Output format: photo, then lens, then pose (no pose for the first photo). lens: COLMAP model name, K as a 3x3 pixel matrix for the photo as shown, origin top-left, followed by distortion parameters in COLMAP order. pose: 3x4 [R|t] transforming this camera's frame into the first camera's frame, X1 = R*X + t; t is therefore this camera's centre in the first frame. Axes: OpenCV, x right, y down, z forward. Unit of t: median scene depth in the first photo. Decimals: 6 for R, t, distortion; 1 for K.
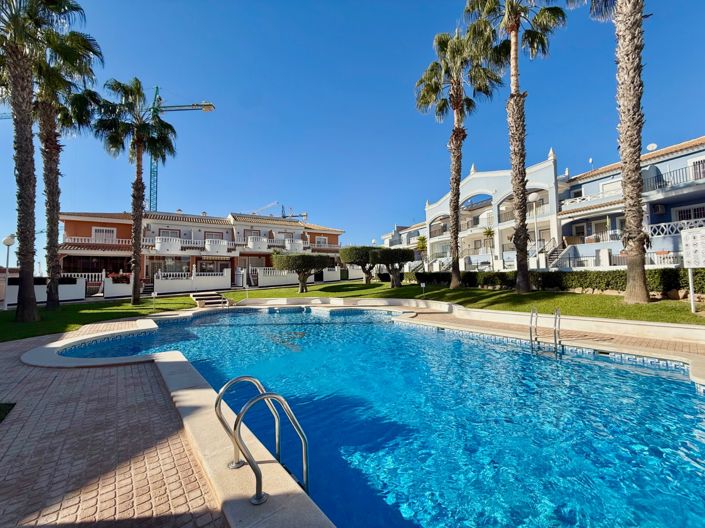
lens RADIAL K [[279.3, 0, 349.2], [0, 279.3, 262.1], [0, 0, 1]] dist [-0.007136, 0.002864]
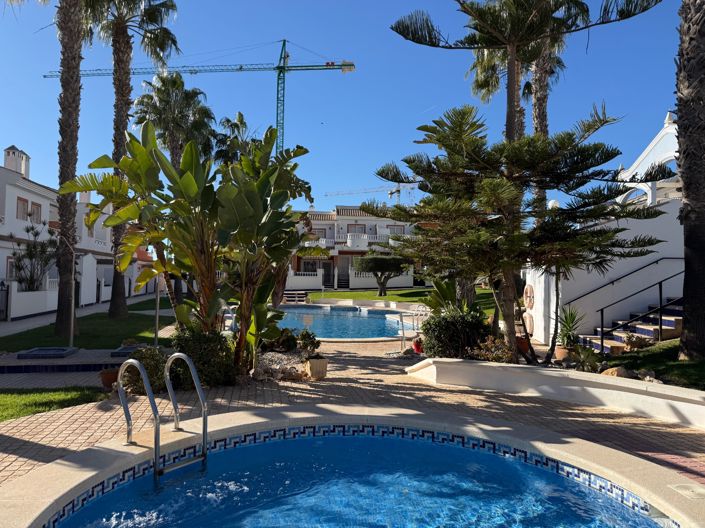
lens RADIAL K [[493.3, 0, 354.7], [0, 493.3, 265.2], [0, 0, 1]] dist [0.046769, -0.039801]
pose [[0.874653, 0.023021, -0.484203, 0.519820], [-0.008487, 0.999446, 0.032188, -0.046831], [0.484675, -0.024044, 0.874364, -0.470813]]
